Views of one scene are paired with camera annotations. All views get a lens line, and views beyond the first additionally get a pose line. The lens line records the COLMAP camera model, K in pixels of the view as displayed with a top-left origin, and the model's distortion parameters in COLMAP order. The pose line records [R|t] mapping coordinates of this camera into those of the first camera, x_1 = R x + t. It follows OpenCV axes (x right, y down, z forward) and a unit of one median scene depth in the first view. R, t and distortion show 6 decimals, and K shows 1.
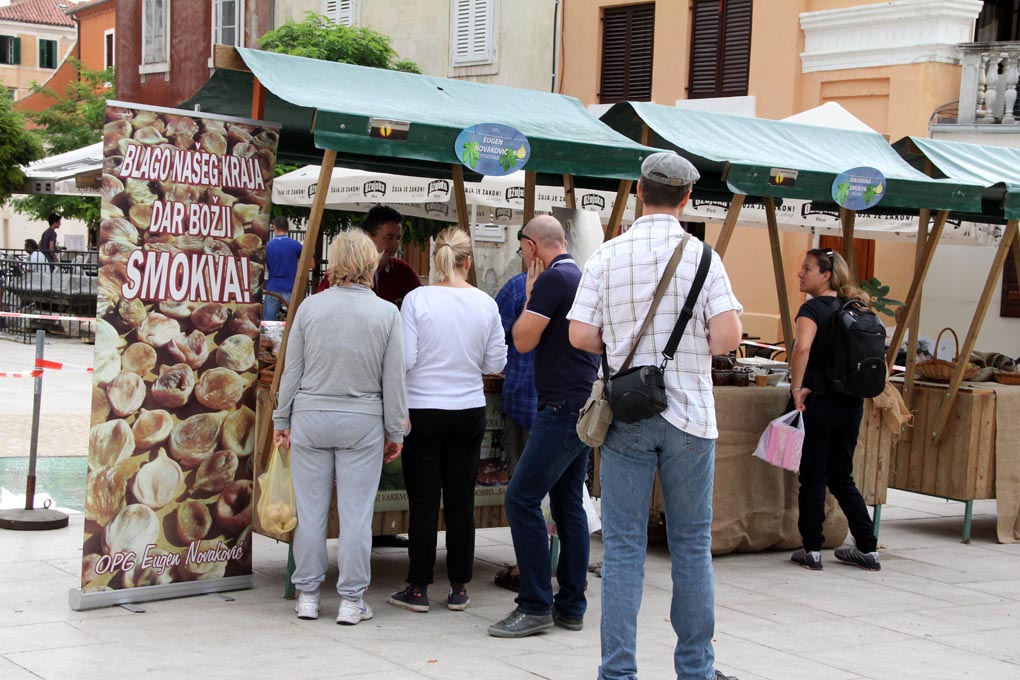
lens RADIAL K [[1734.3, 0, 510.0], [0, 1734.3, 340.0], [0, 0, 1]] dist [0.178270, 0.086850]
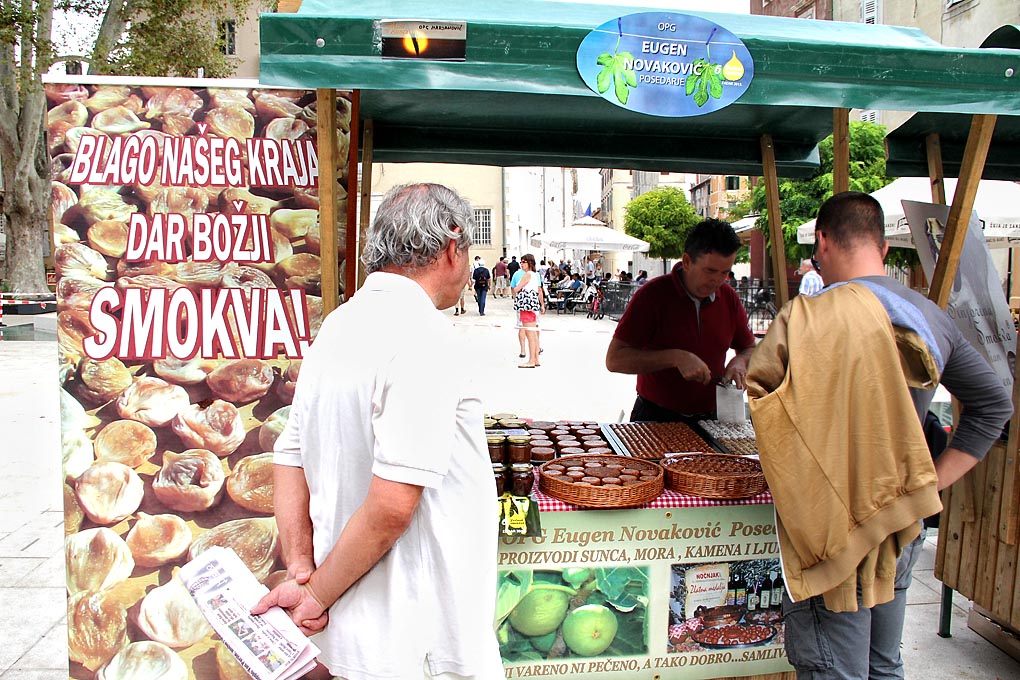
lens RADIAL K [[825.6, 0, 501.1], [0, 825.6, 337.9], [0, 0, 1]] dist [-0.186102, 0.136563]
pose [[0.830770, -0.007164, -0.556569, 0.087488], [0.013834, 0.999874, 0.007779, -0.031101], [0.556443, -0.014162, 0.830765, 0.804896]]
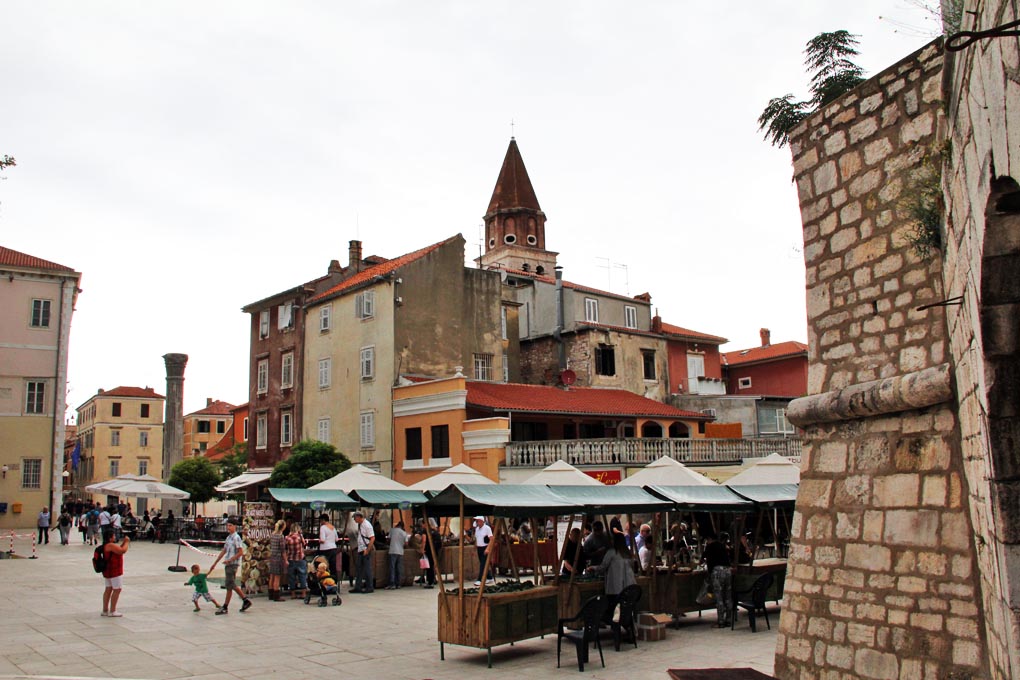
lens RADIAL K [[853.7, 0, 509.6], [0, 853.7, 354.7], [0, 0, 1]] dist [-0.185289, 0.149869]
pose [[0.995133, -0.049888, 0.084978, 0.374559], [0.066620, 0.976040, -0.207144, 0.007787], [-0.072608, 0.211797, 0.974613, -1.596194]]
